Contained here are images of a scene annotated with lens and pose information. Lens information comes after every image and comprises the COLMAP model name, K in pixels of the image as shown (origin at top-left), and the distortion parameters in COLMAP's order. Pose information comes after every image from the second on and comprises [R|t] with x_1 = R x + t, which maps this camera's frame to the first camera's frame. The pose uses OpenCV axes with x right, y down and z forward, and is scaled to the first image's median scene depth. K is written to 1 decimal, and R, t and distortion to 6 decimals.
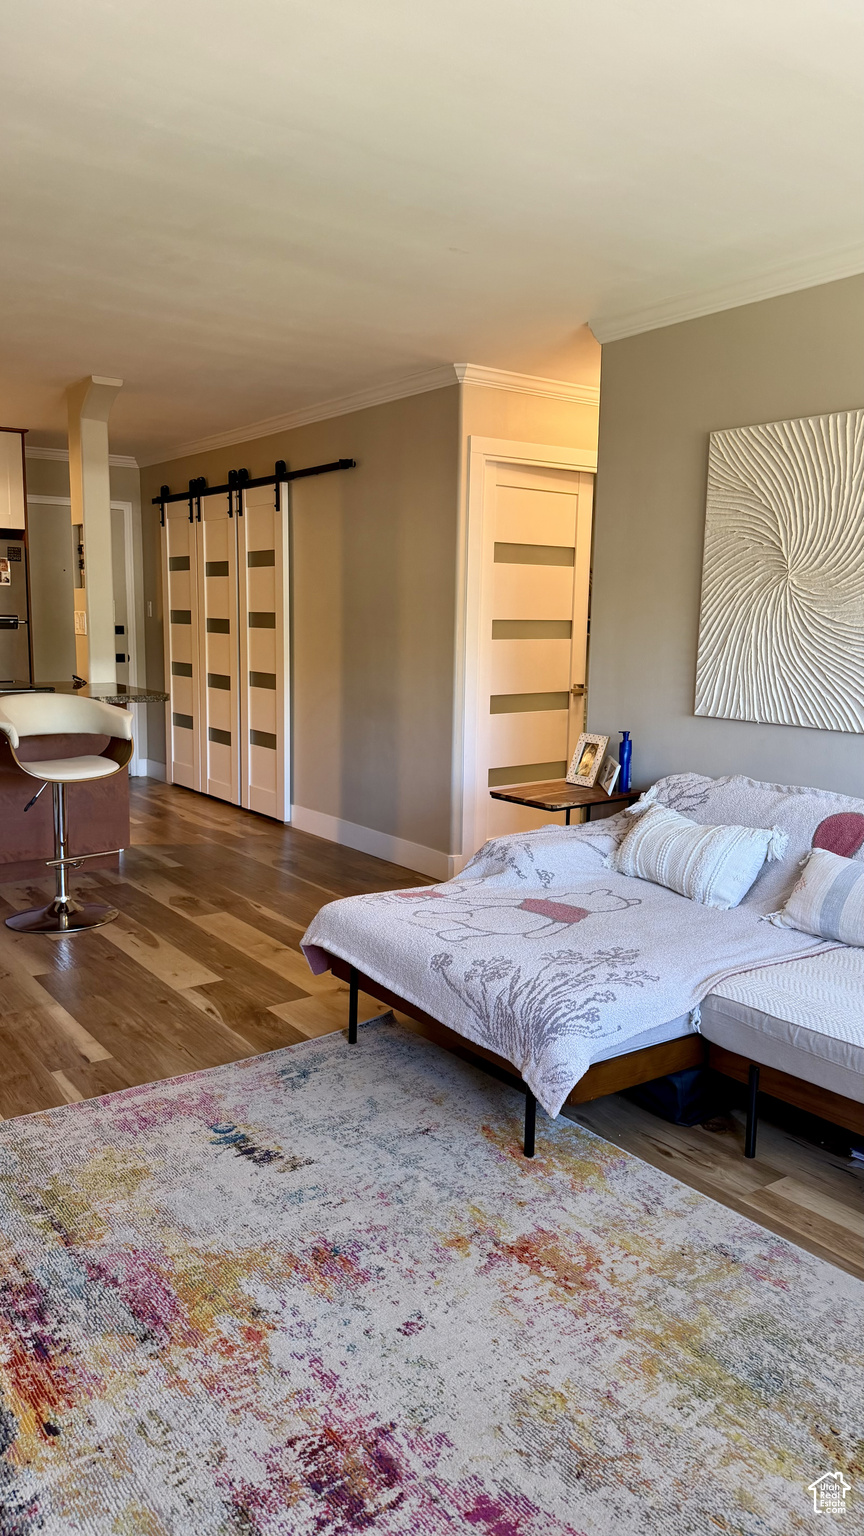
lens RADIAL K [[1100.4, 0, 439.9], [0, 1100.4, 760.6], [0, 0, 1]] dist [0.031056, -0.021225]
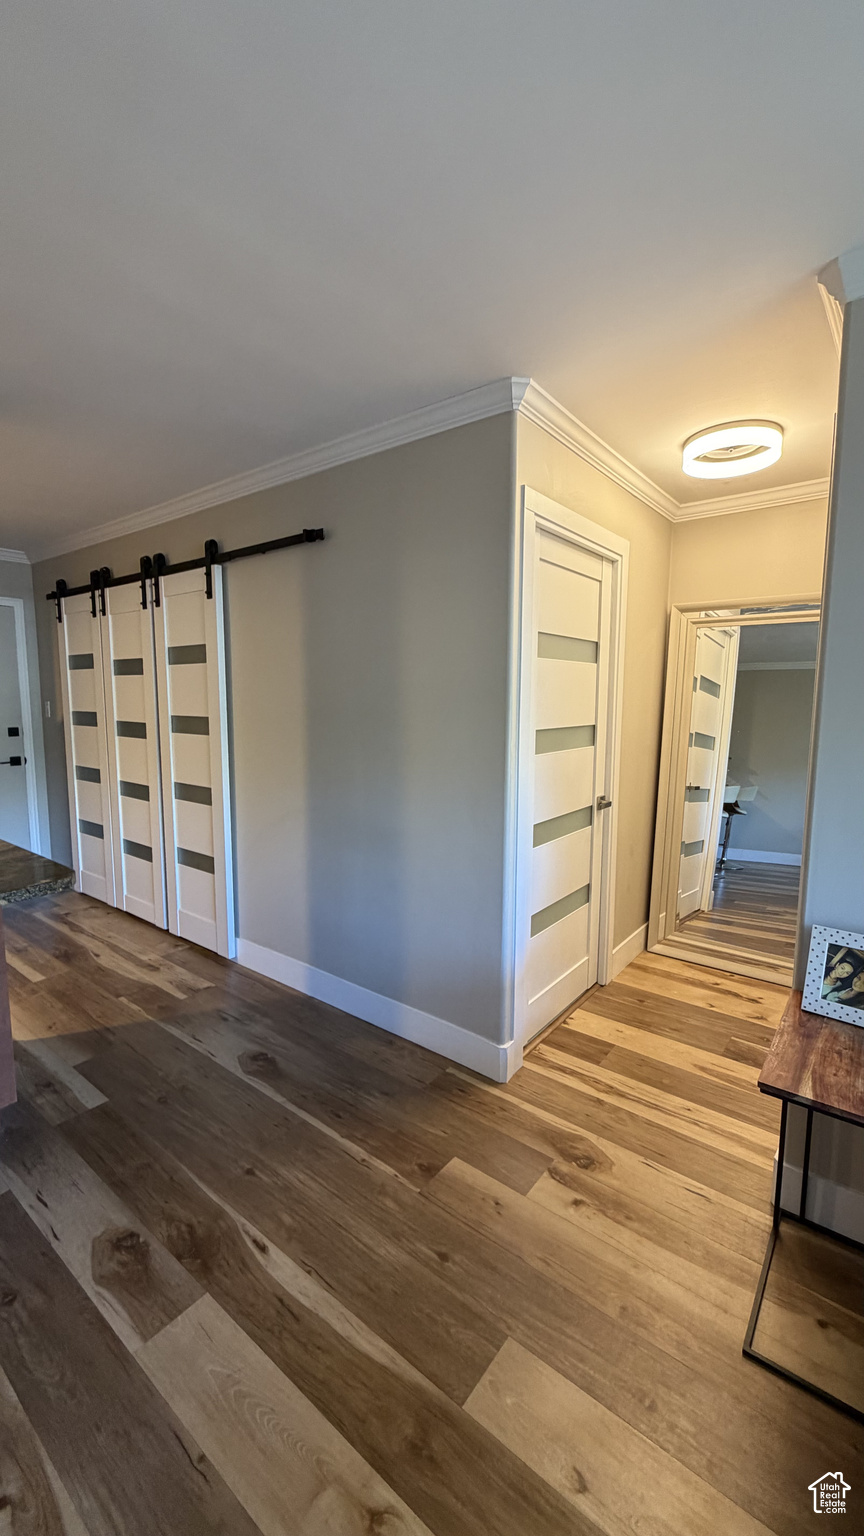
lens RADIAL K [[612.9, 0, 428.9], [0, 612.9, 744.9], [0, 0, 1]] dist [-0.012783, 0.000398]
pose [[0.957954, -0.043676, 0.283578, -0.125754], [0.055048, 0.997963, -0.032253, -0.091670], [-0.281591, 0.046507, 0.958407, 0.516884]]
